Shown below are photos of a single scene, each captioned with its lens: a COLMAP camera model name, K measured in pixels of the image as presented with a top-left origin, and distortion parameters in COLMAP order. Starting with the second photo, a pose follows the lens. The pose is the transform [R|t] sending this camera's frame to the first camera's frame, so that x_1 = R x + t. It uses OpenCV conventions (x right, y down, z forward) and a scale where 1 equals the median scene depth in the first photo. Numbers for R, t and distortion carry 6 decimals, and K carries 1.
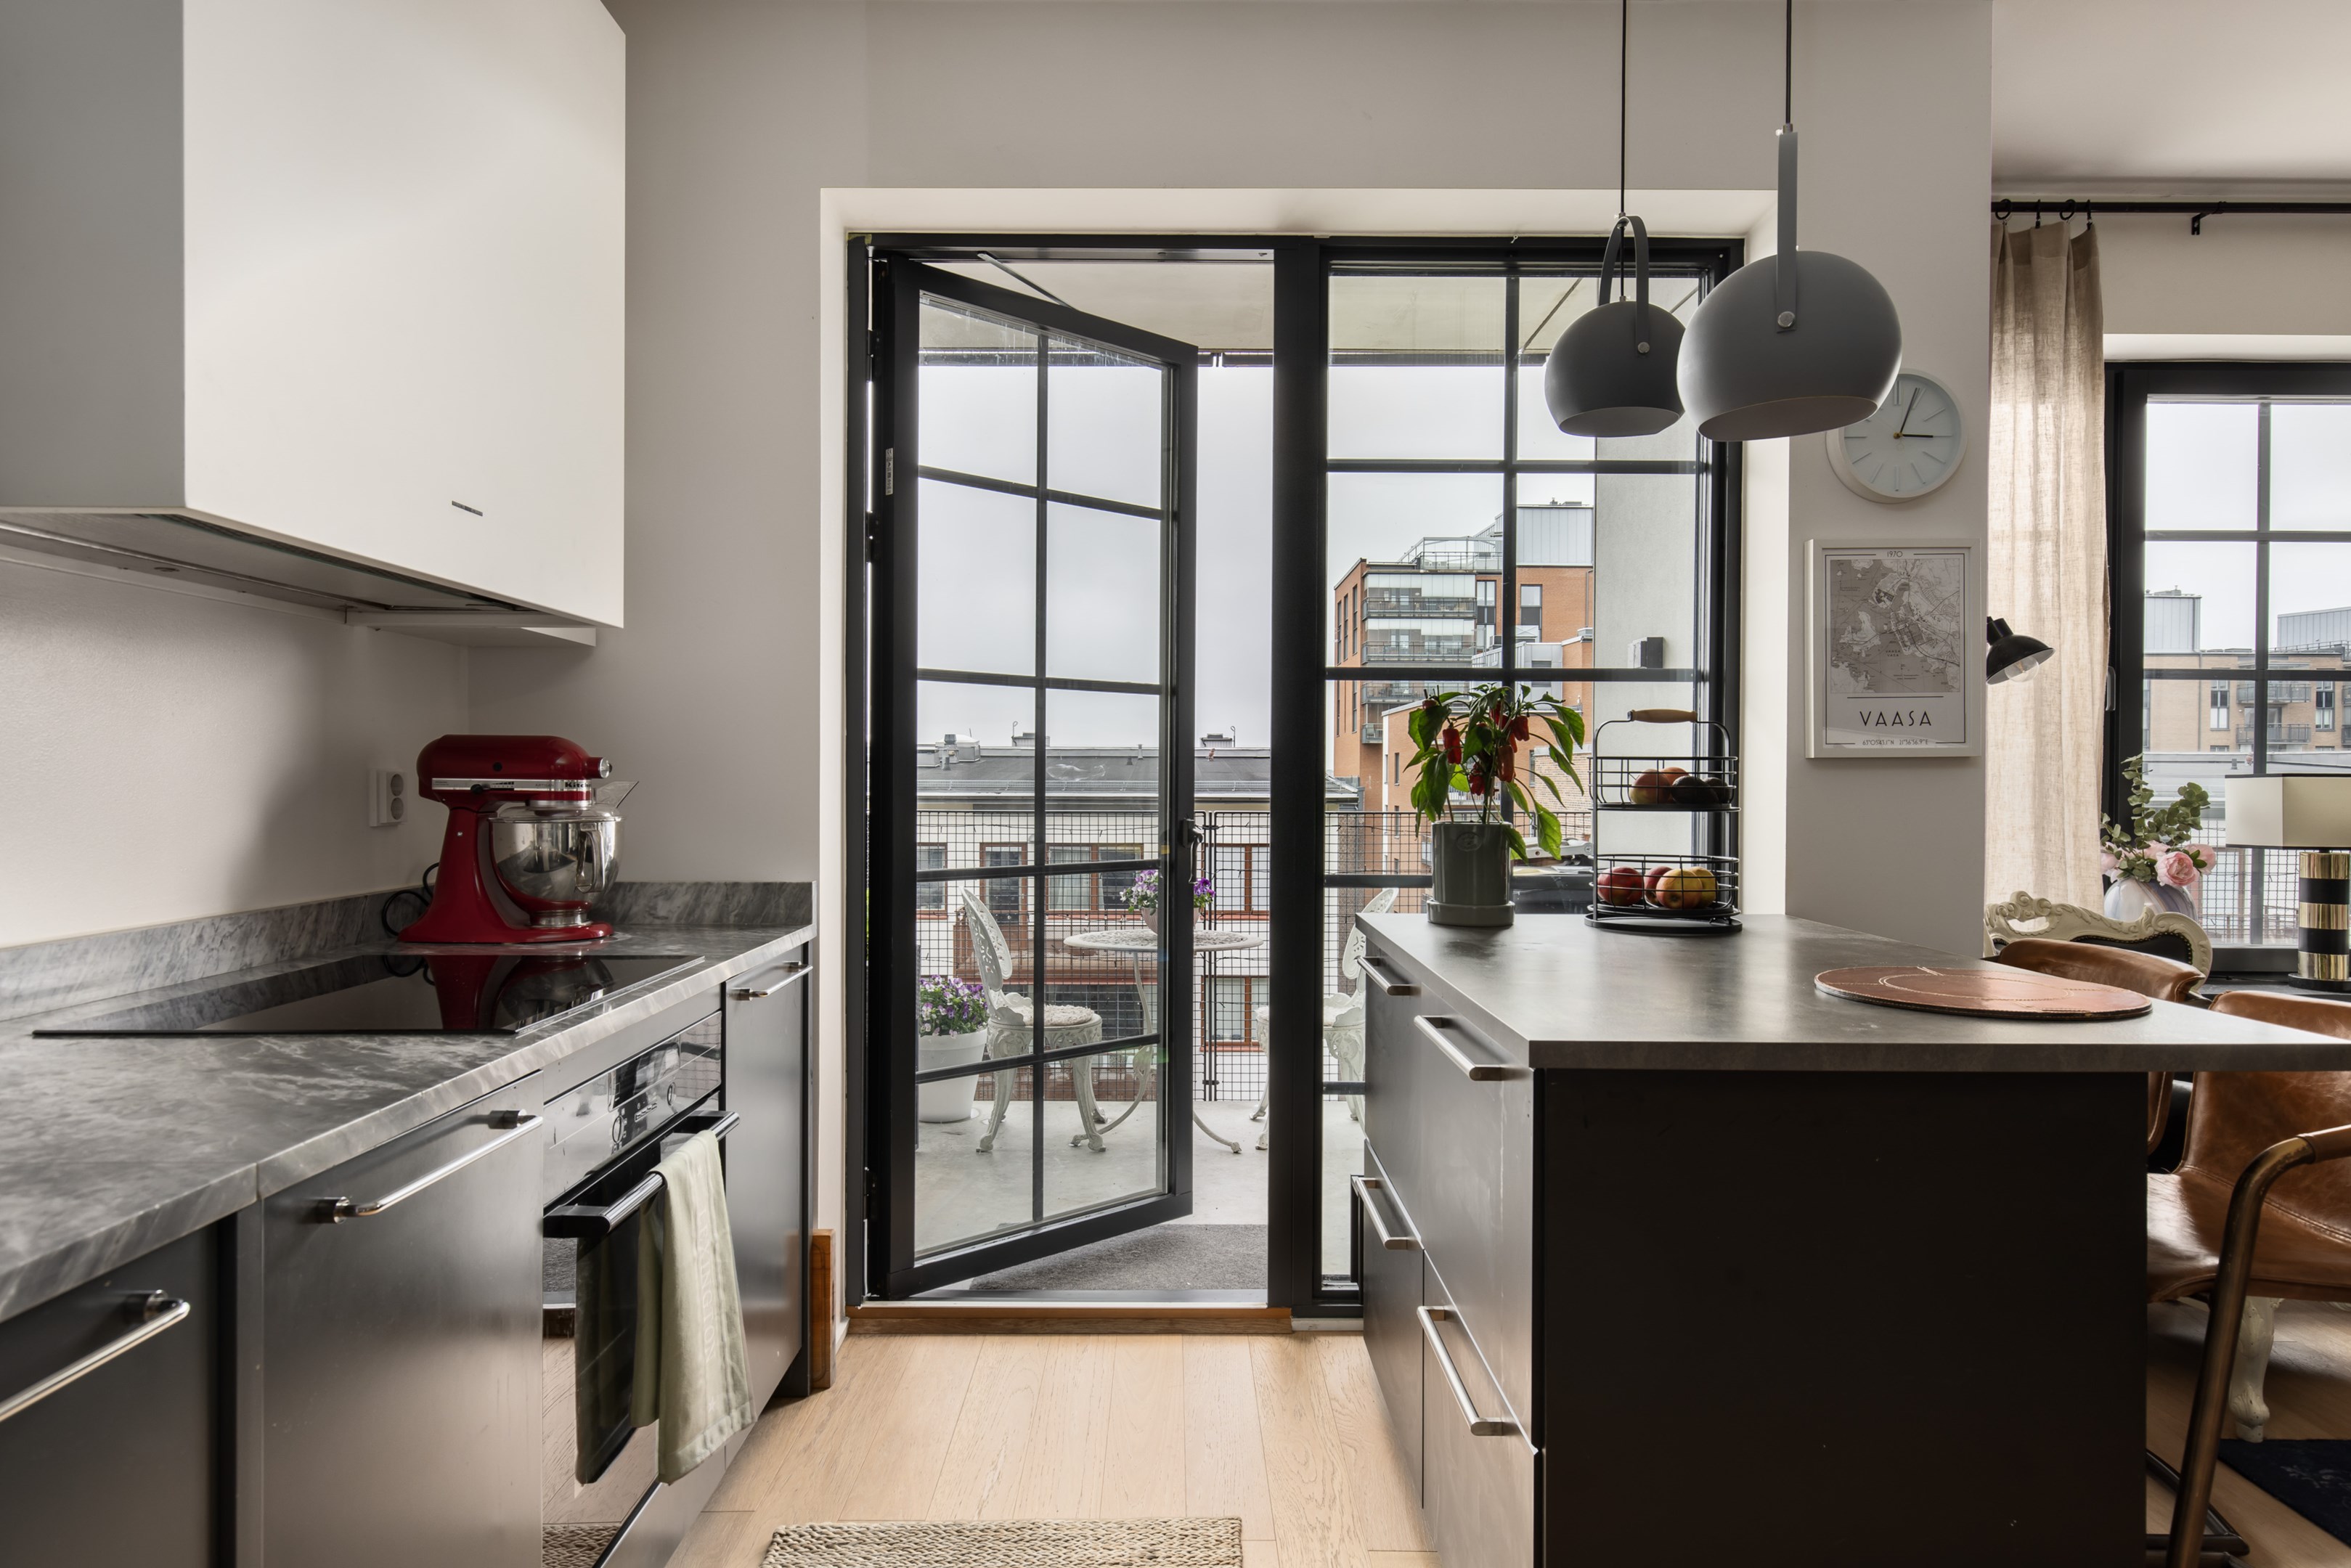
lens RADIAL K [[1323.7, 0, 1211.0], [0, 1323.7, 780.3], [0, 0, 1]] dist [0.009664, -0.001573]
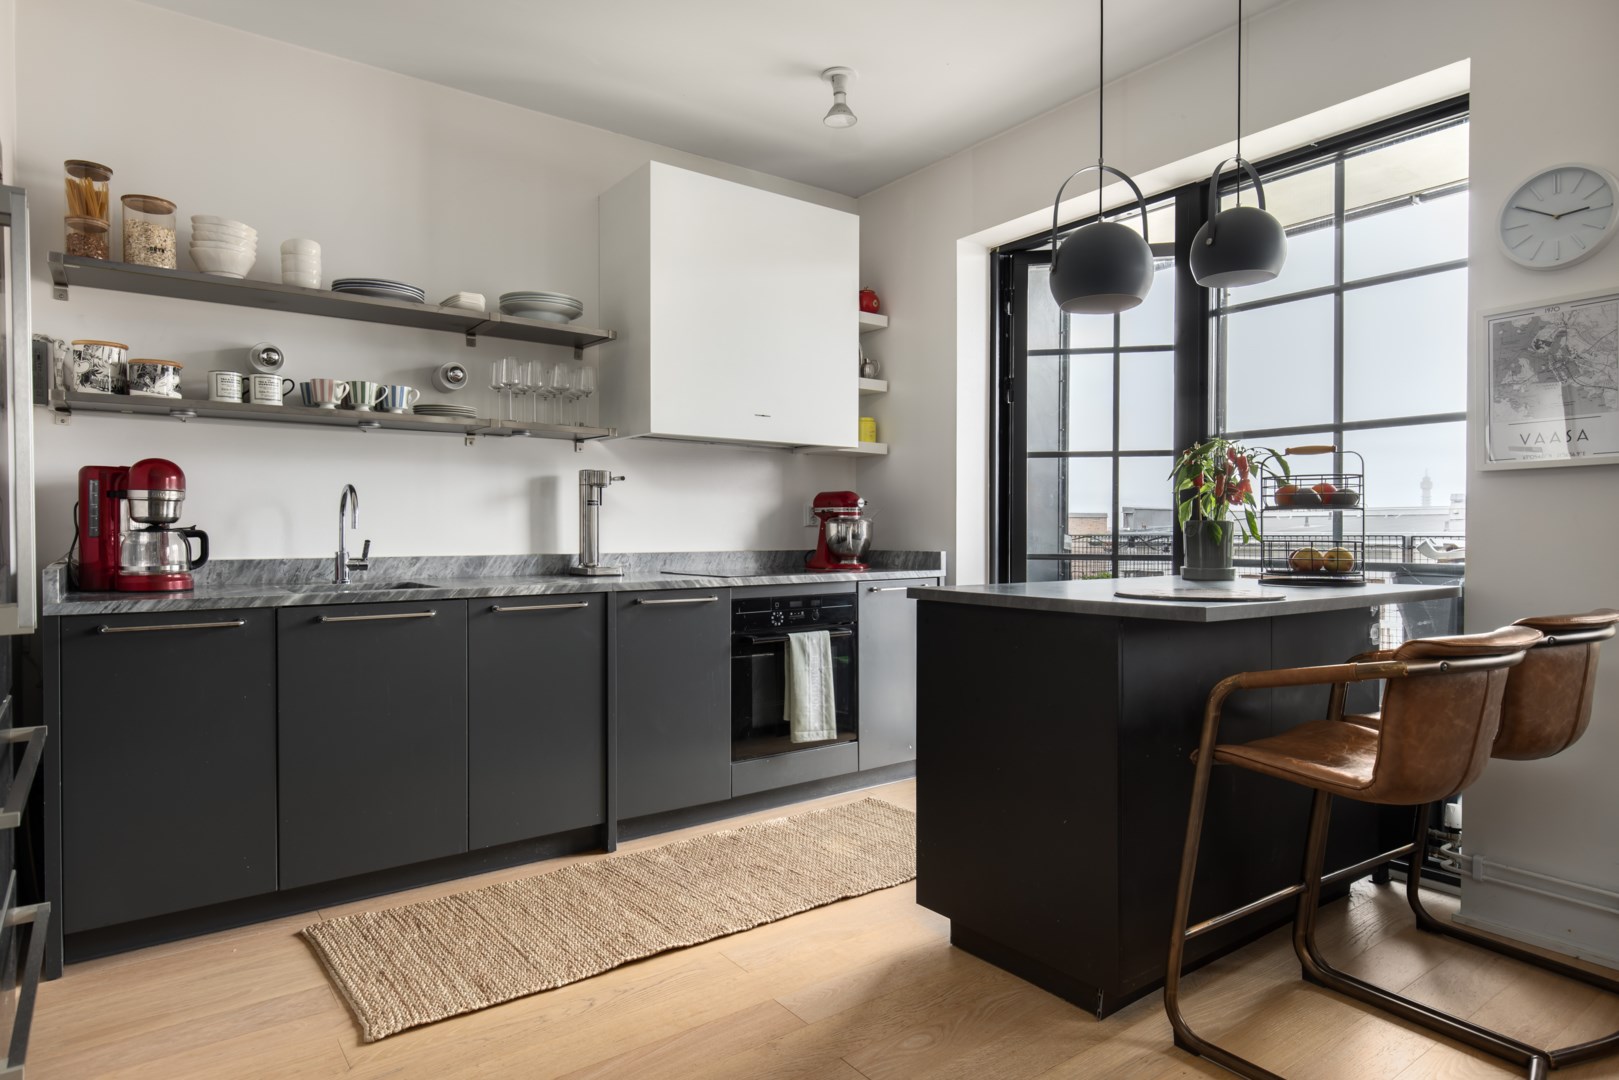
lens RADIAL K [[911.7, 0, 829.3], [0, 911.7, 540.2], [0, 0, 1]] dist [0.009664, -0.001573]
pose [[0.607588, 0.003194, -0.794246, 0.825450], [-0.000055, 0.999992, 0.003979, 0.051622], [0.794252, -0.002374, 0.607584, -0.101960]]
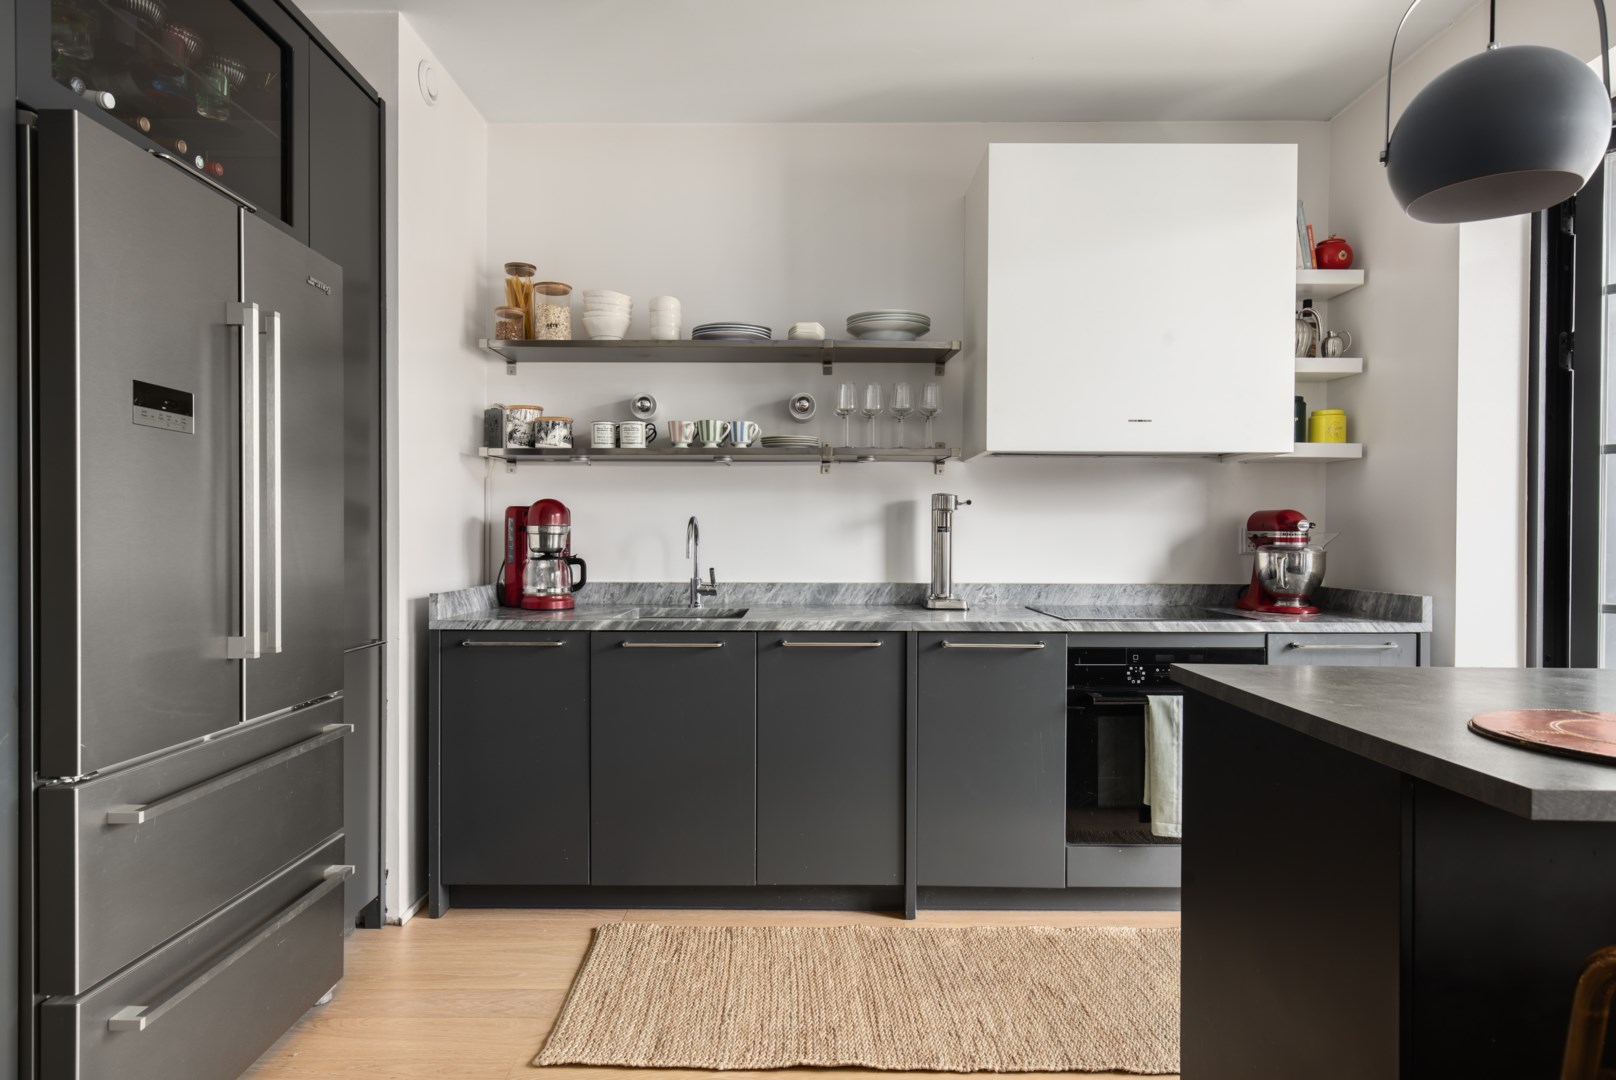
lens RADIAL K [[910.0, 0, 820.5], [0, 910.0, 541.0], [0, 0, 1]] dist [0.009664, -0.001573]
pose [[0.006440, 0.000461, -0.999979, 0.782442], [-0.009536, 0.999954, 0.000399, 0.017807], [0.999934, 0.009534, 0.006445, 0.275677]]
